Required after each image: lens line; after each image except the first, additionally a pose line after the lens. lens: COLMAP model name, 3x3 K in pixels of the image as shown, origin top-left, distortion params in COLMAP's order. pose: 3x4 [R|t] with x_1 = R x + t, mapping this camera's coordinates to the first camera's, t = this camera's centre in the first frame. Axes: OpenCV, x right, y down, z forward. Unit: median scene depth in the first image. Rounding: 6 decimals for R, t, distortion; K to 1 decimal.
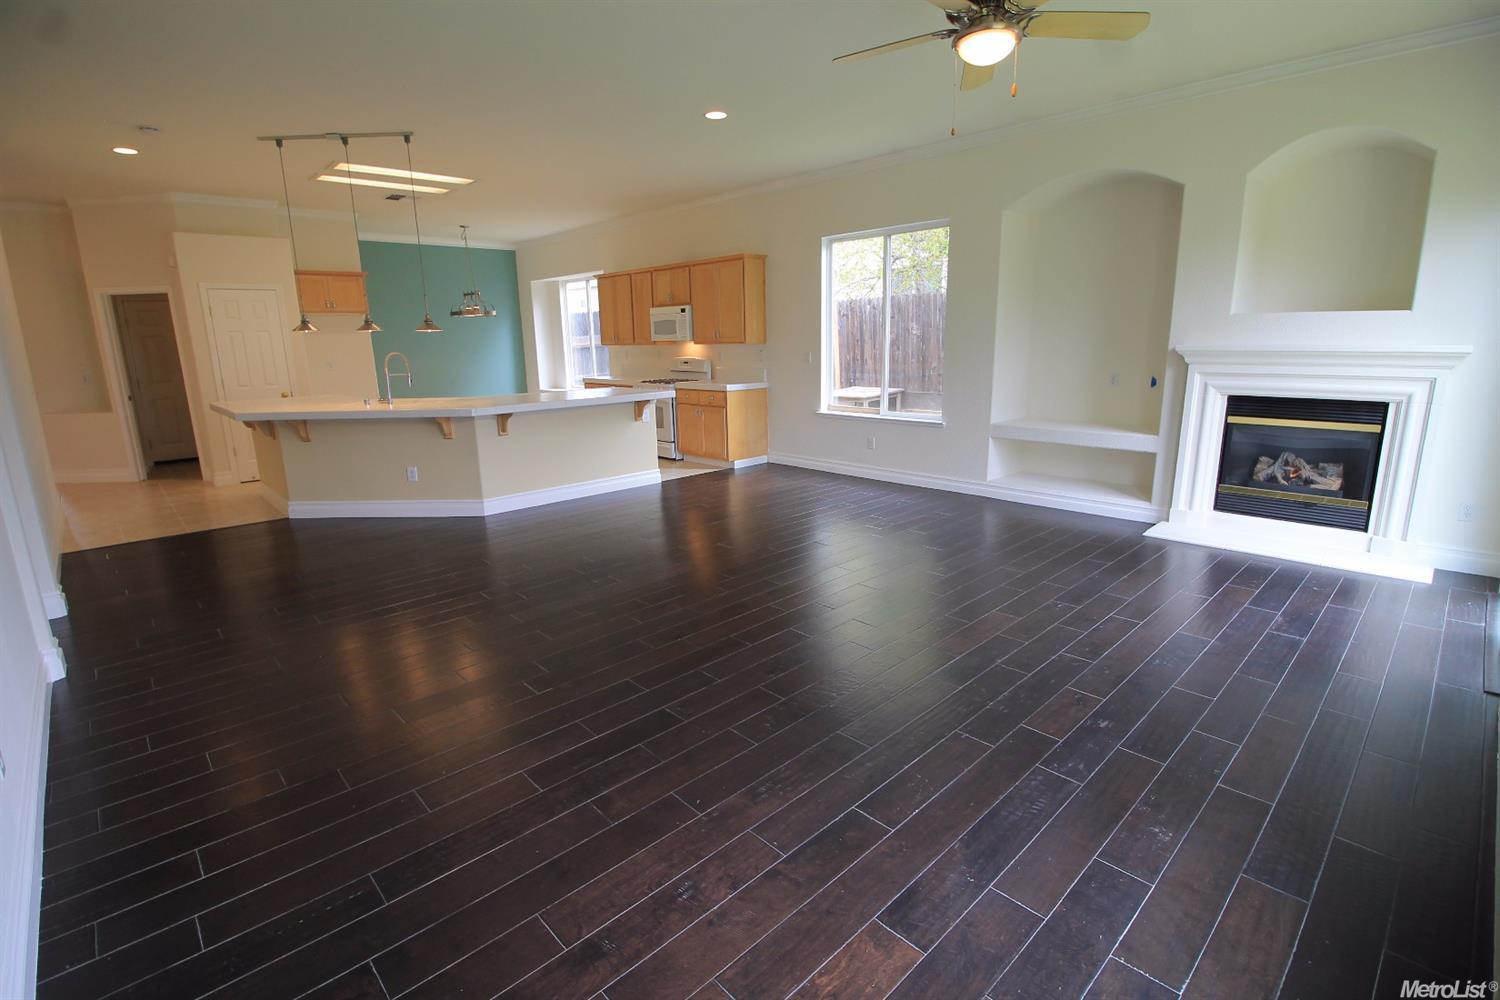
lens RADIAL K [[701.5, 0, 750.0], [0, 701.5, 500.0], [0, 0, 1]] dist [-0.023484, -0.000004]
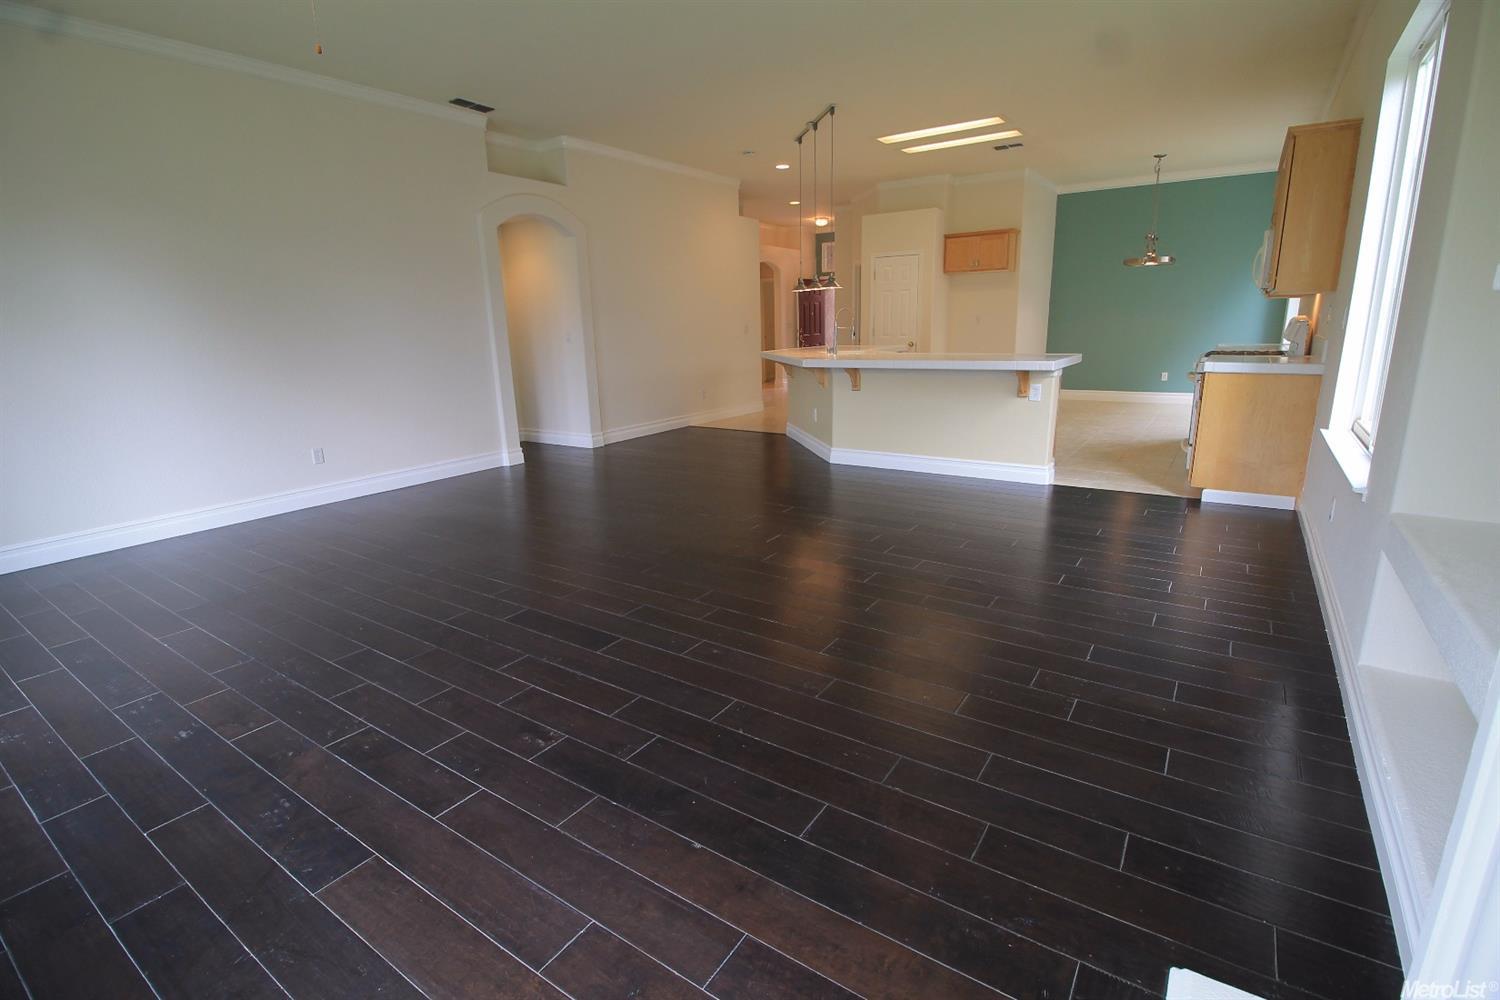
lens RADIAL K [[701.5, 0, 750.0], [0, 701.5, 500.0], [0, 0, 1]] dist [-0.023484, -0.000004]
pose [[0.215853, 0.254191, -0.942759, 0.518343], [-0.202965, 0.956111, 0.211321, -0.105008], [0.955098, 0.145733, 0.257971, 0.524489]]
